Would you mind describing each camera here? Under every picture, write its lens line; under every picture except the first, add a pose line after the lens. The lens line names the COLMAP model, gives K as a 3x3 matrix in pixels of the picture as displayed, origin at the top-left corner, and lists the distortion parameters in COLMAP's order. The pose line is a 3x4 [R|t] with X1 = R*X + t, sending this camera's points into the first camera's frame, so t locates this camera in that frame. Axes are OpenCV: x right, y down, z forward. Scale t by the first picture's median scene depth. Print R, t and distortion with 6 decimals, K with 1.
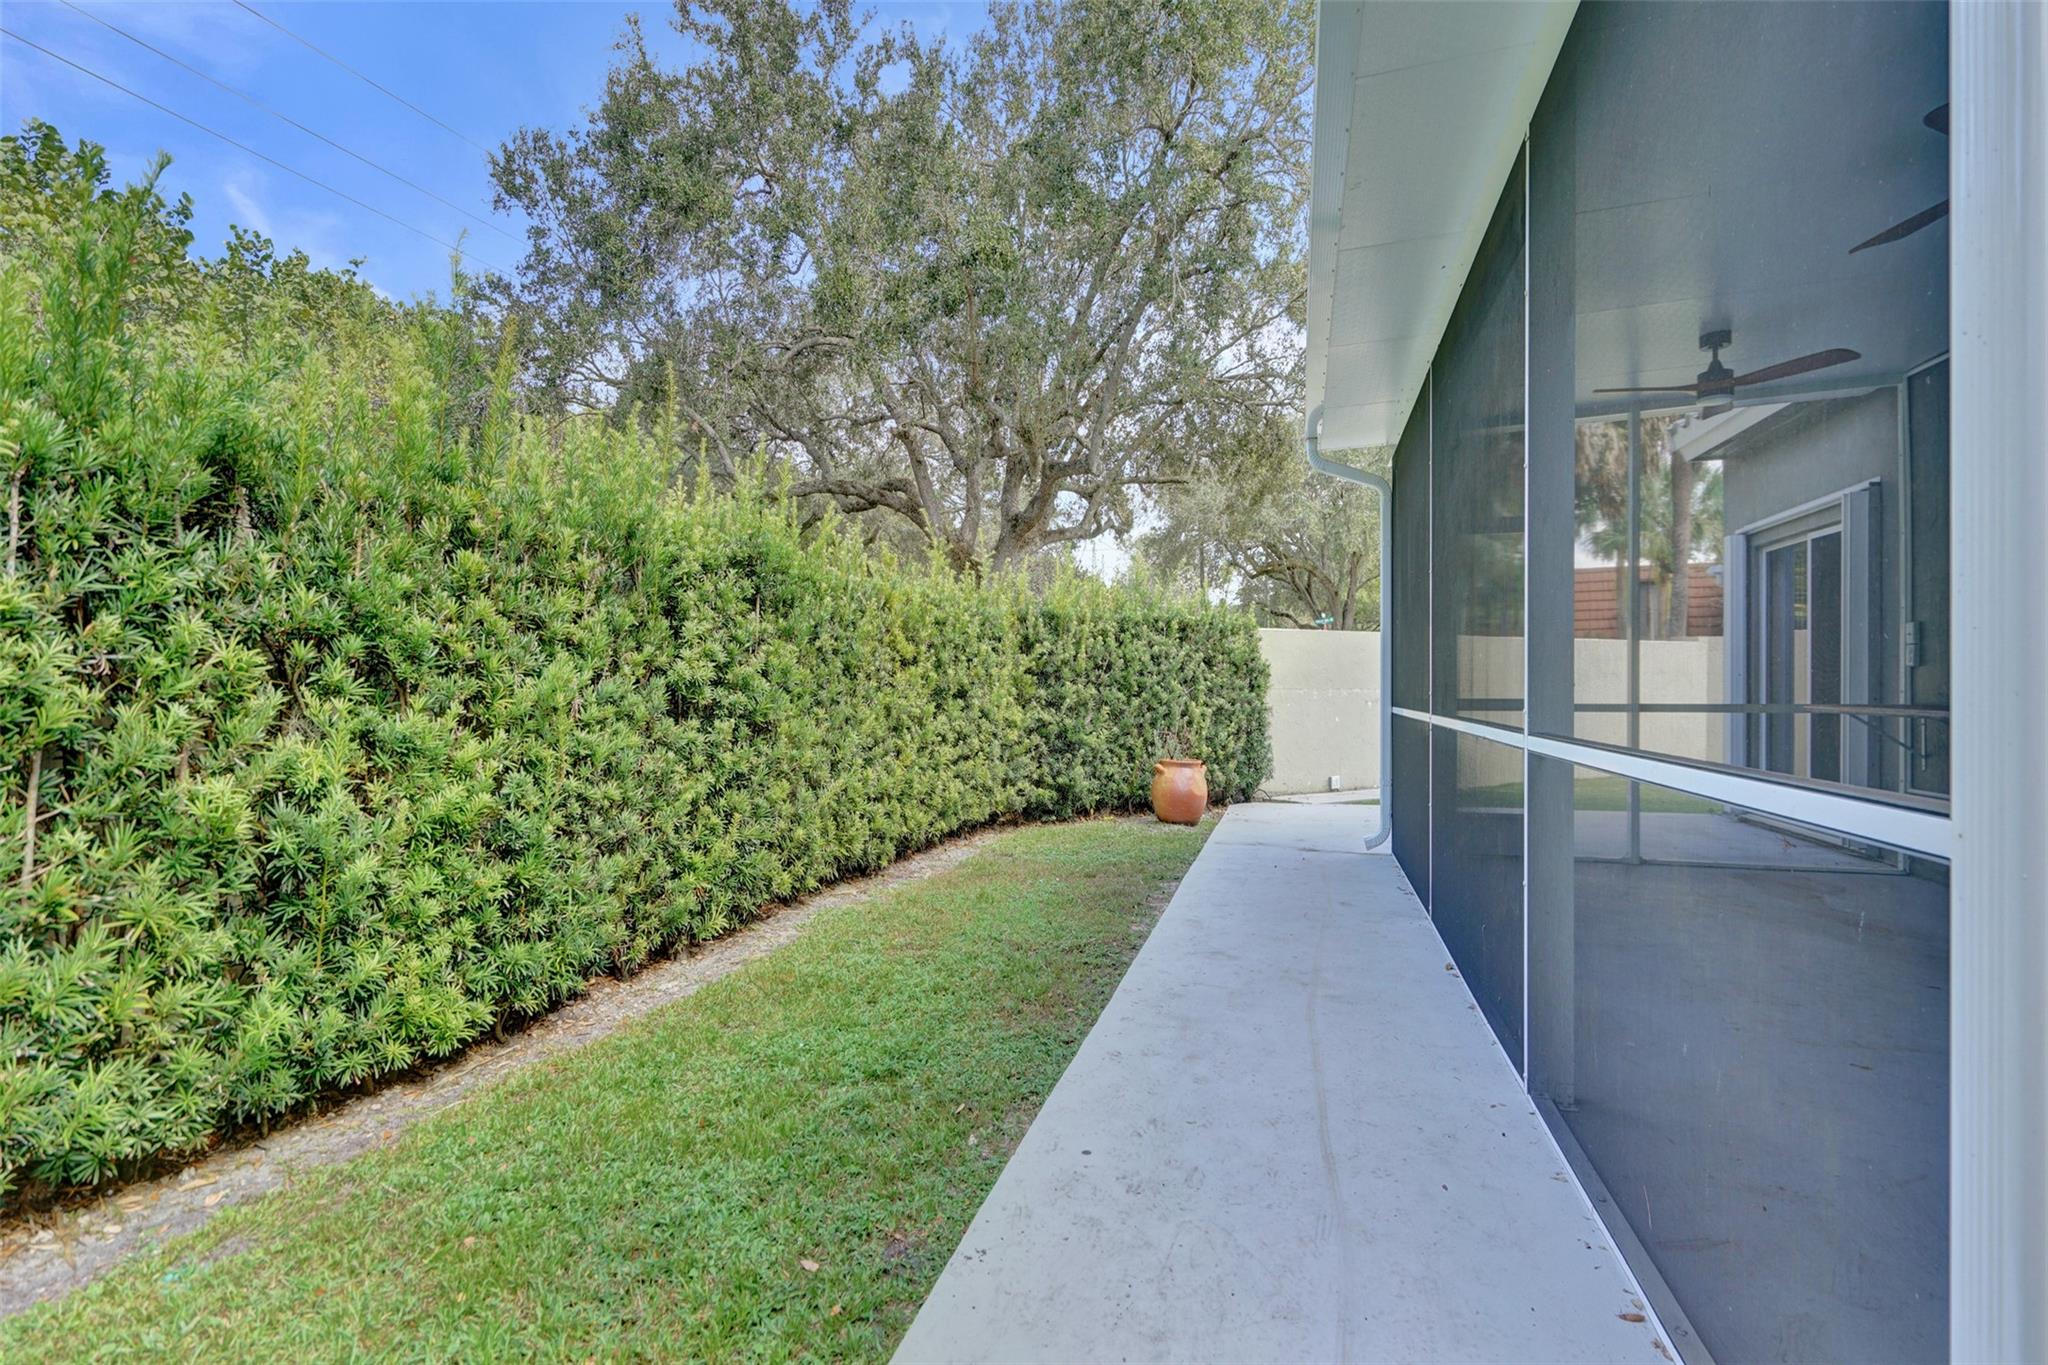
lens RADIAL K [[951.4, 0, 1029.2], [0, 951.4, 686.8], [0, 0, 1]] dist [-0.002103, 0.000812]
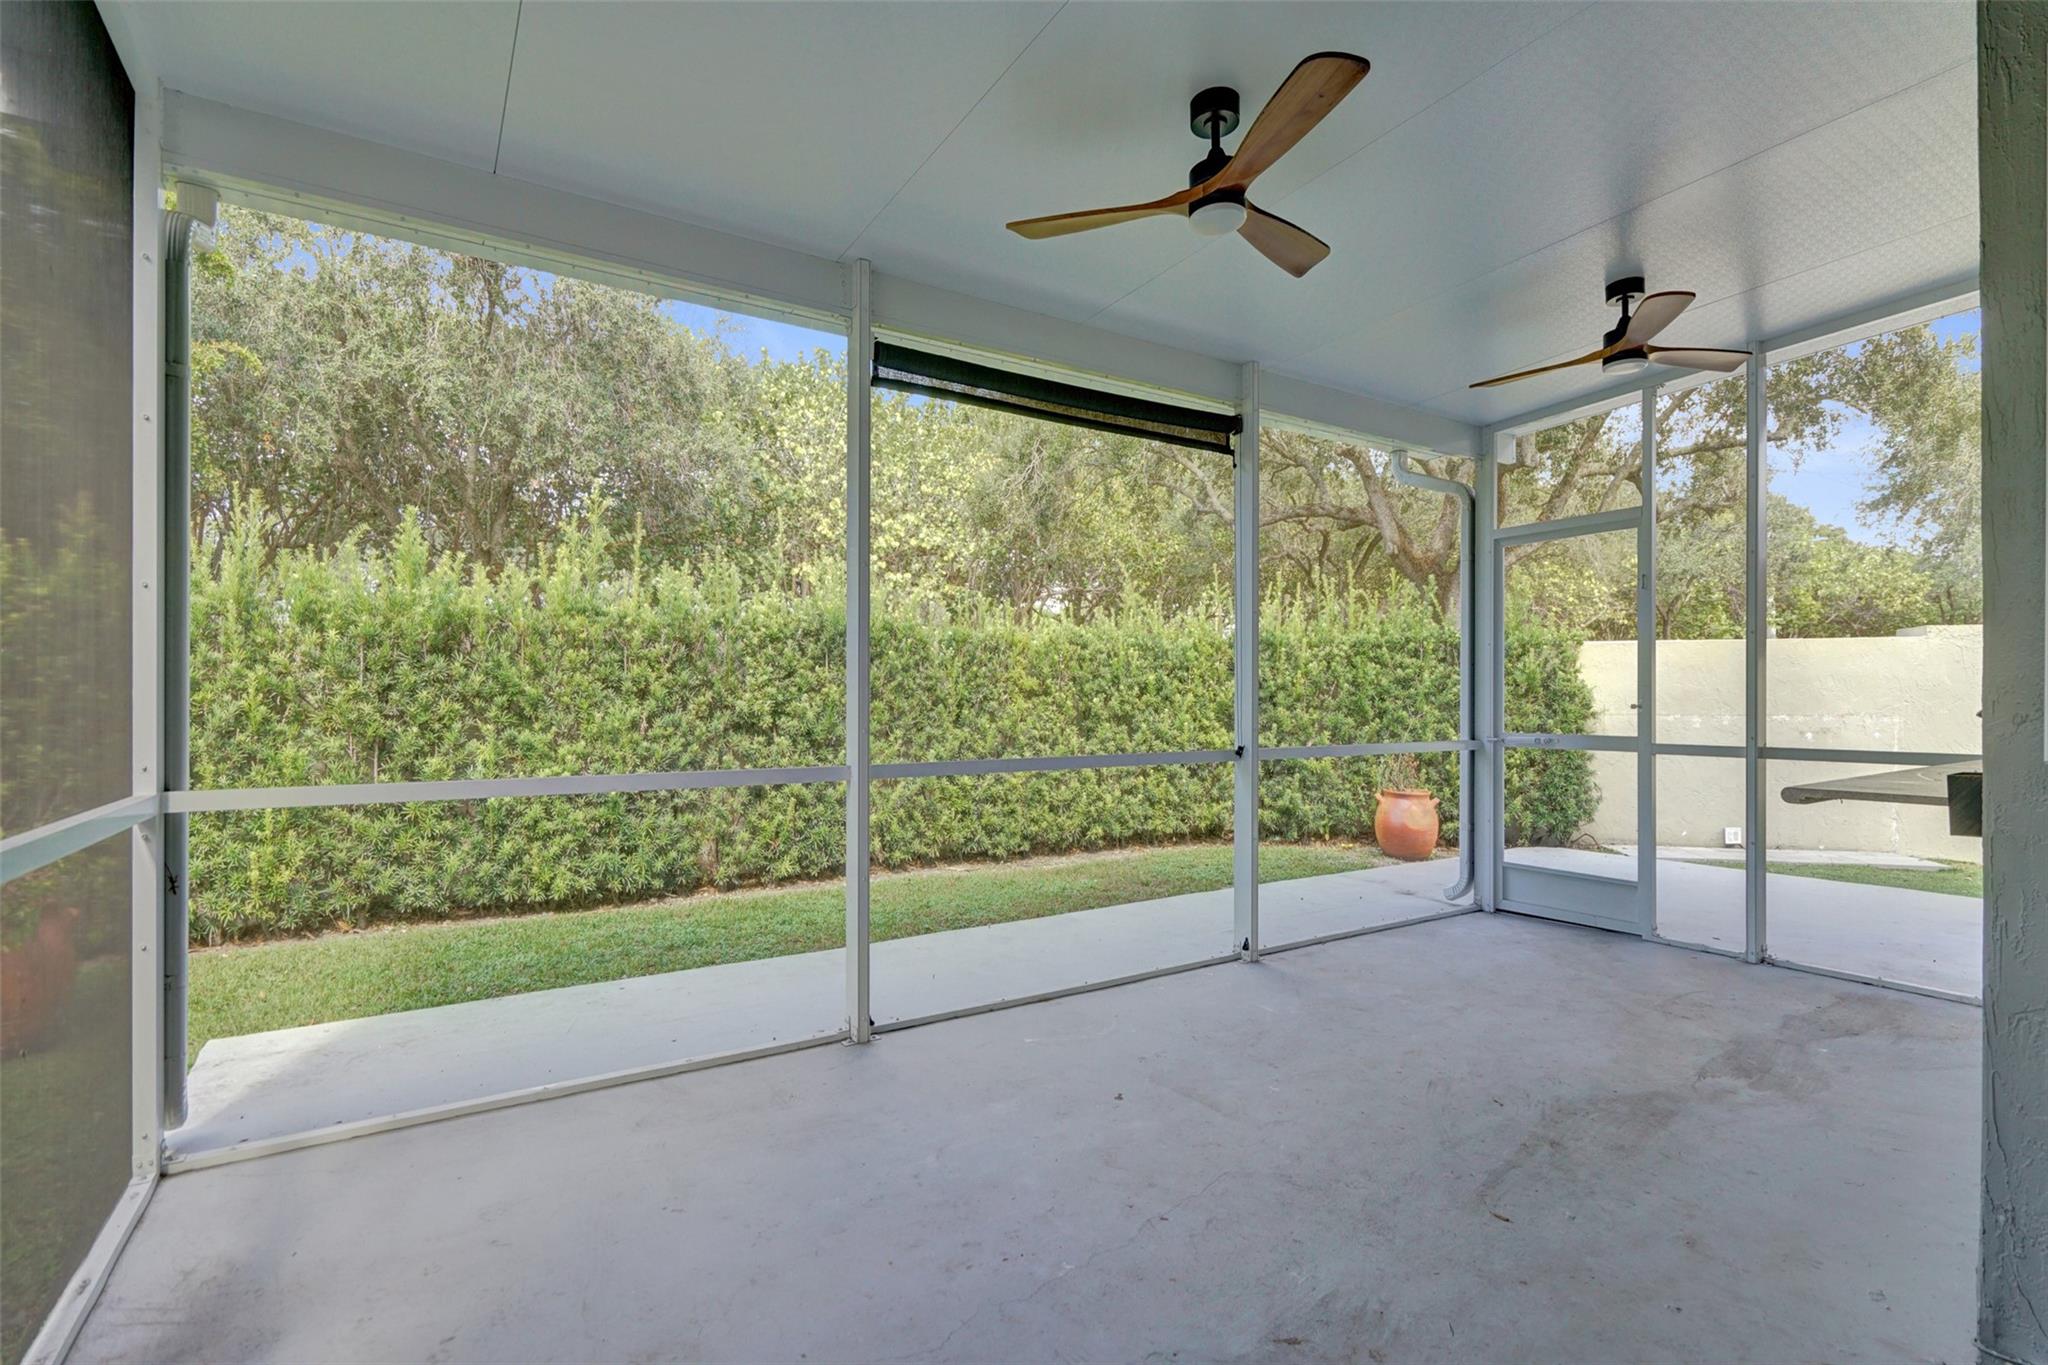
lens RADIAL K [[951.4, 0, 1034.5], [0, 951.4, 691.8], [0, 0, 1]] dist [-0.002103, 0.000812]
pose [[0.747514, -0.007454, -0.664204, 0.861478], [0.001861, 0.999957, -0.009127, -0.020574], [0.664243, 0.005586, 0.747496, 0.093144]]
